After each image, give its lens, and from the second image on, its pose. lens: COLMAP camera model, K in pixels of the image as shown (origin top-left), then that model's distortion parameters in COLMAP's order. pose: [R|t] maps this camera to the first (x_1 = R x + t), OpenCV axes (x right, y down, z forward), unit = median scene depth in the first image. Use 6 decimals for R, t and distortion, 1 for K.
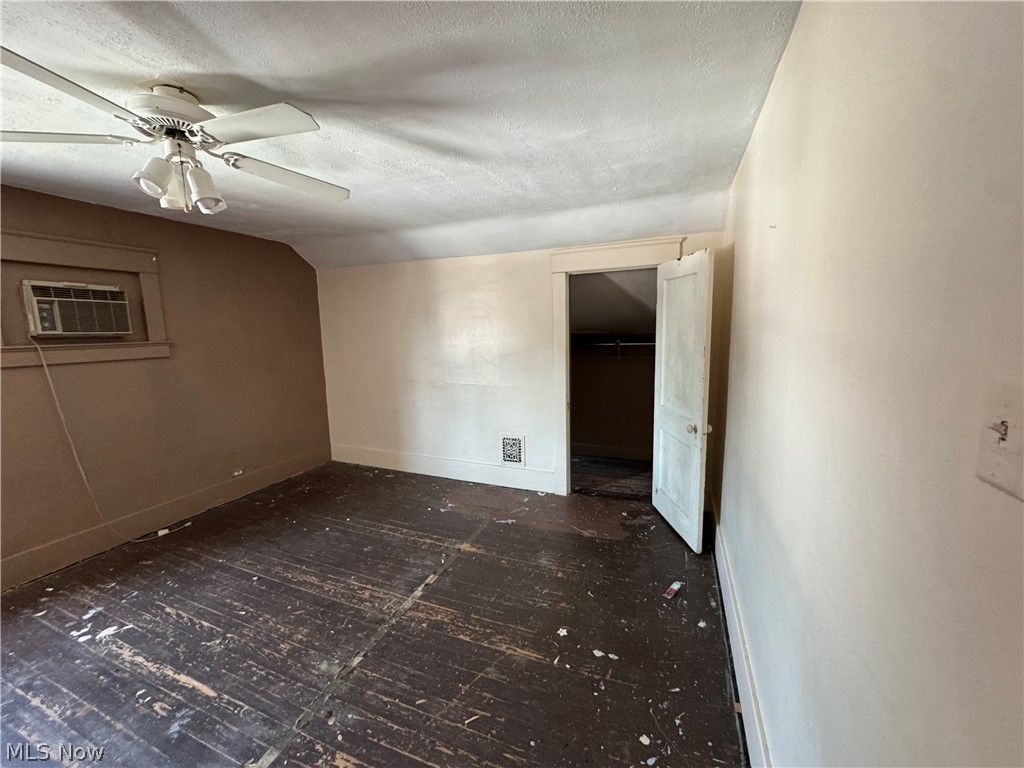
lens RADIAL K [[406.2, 0, 513.2], [0, 406.2, 380.5], [0, 0, 1]] dist [-0.002577, -0.000063]
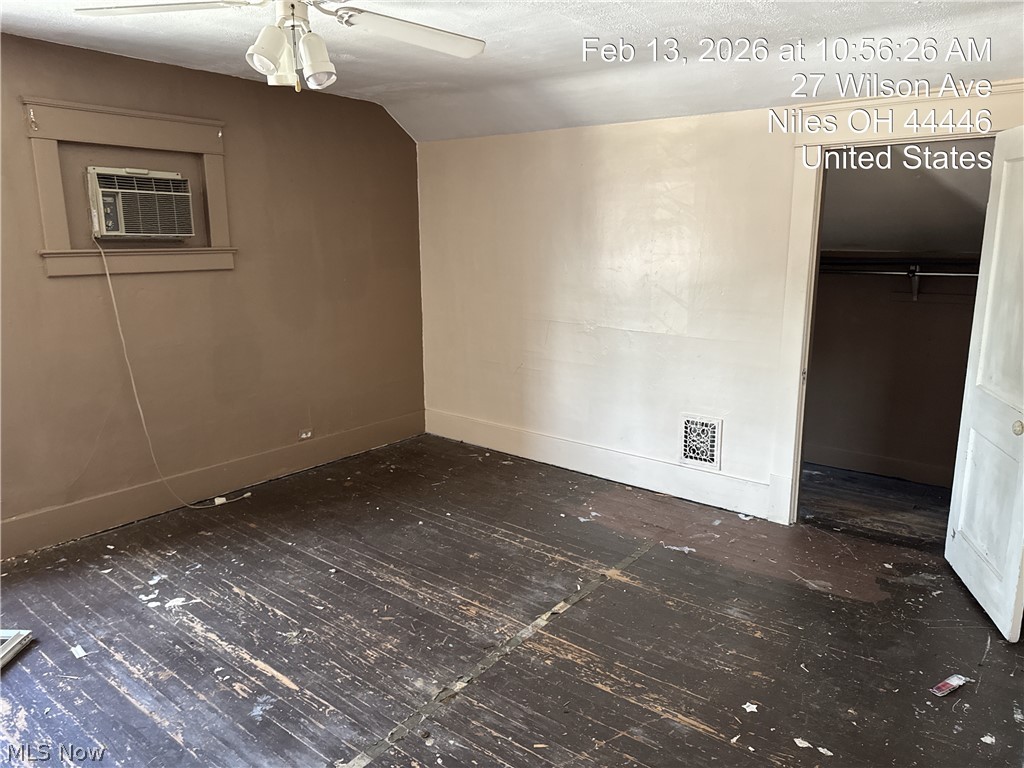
lens RADIAL K [[714.6, 0, 513.5], [0, 714.6, 383.5], [0, 0, 1]] dist [0.032396, -0.024976]
pose [[0.958260, 0.078437, -0.274928, 0.025629], [-0.056498, 0.994619, 0.086839, 0.008177], [0.280260, -0.067681, 0.957535, -0.161142]]
